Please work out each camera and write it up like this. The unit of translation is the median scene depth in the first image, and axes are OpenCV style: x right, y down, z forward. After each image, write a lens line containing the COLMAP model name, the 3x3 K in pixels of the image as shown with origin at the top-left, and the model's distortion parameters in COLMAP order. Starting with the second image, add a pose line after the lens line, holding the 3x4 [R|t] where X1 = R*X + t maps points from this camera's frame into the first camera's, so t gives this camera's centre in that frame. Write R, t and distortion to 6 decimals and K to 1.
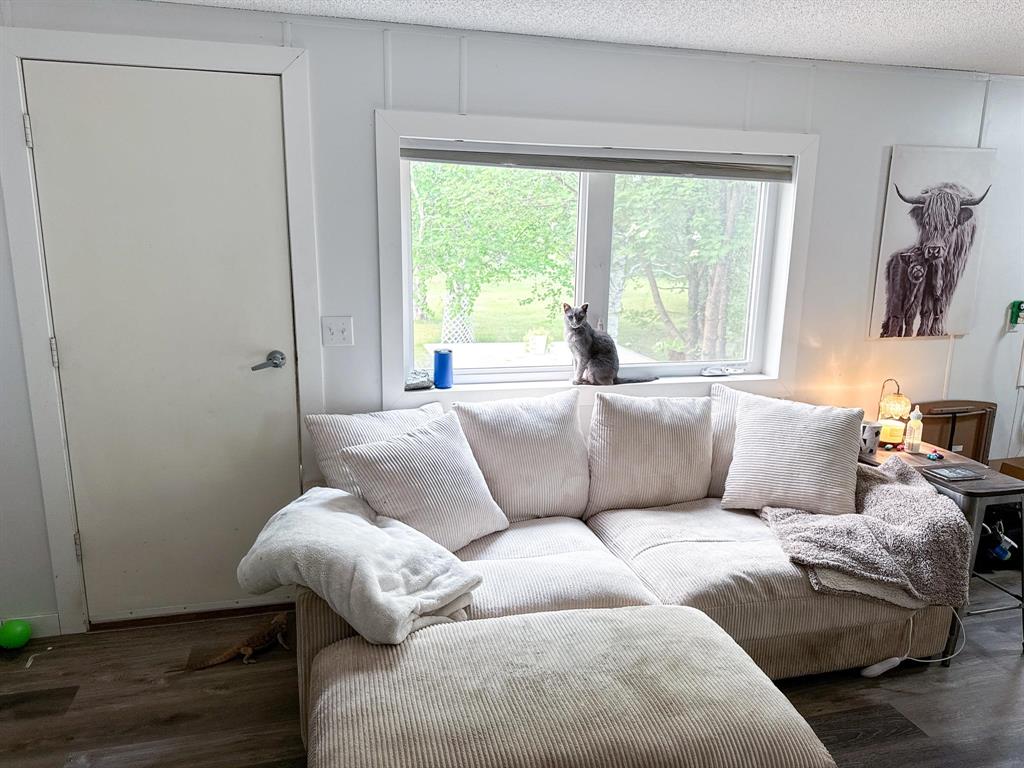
lens RADIAL K [[723.1, 0, 512.0], [0, 723.1, 384.0], [0, 0, 1]] dist [0.100861, -0.144492]
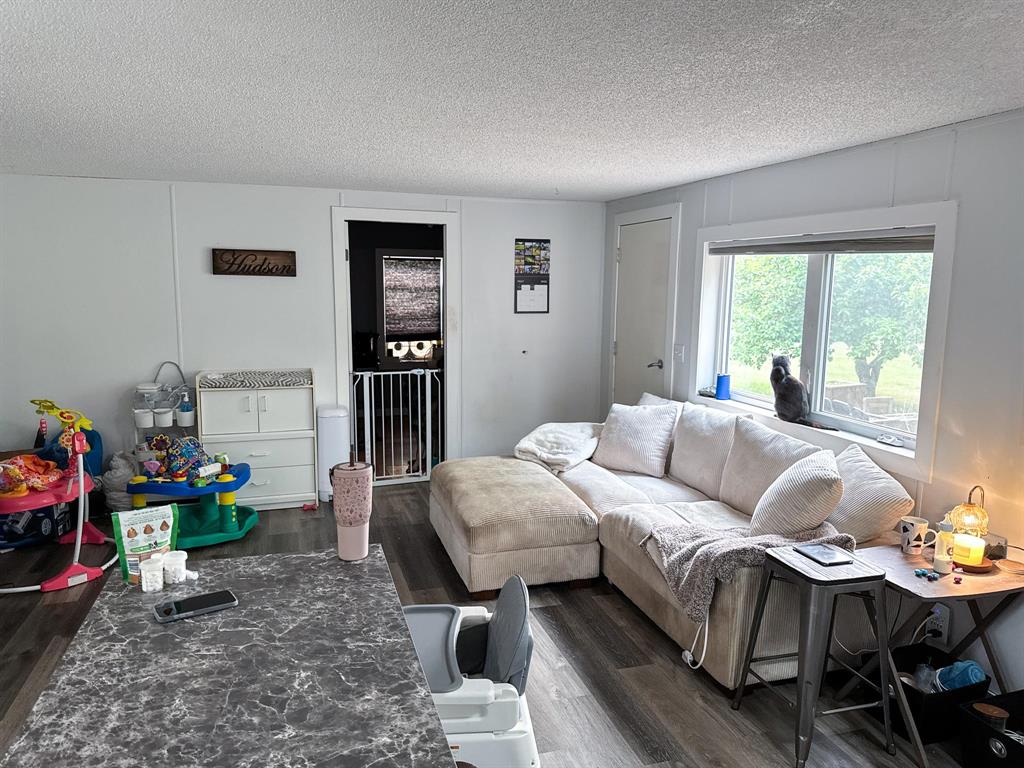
lens RADIAL K [[723.1, 0, 512.0], [0, 723.1, 384.0], [0, 0, 1]] dist [0.100861, -0.144492]
pose [[0.051620, 0.126316, -0.990646, 1.394529], [-0.219859, 0.969068, 0.112108, -0.101605], [0.974165, 0.212016, 0.077795, 0.454578]]
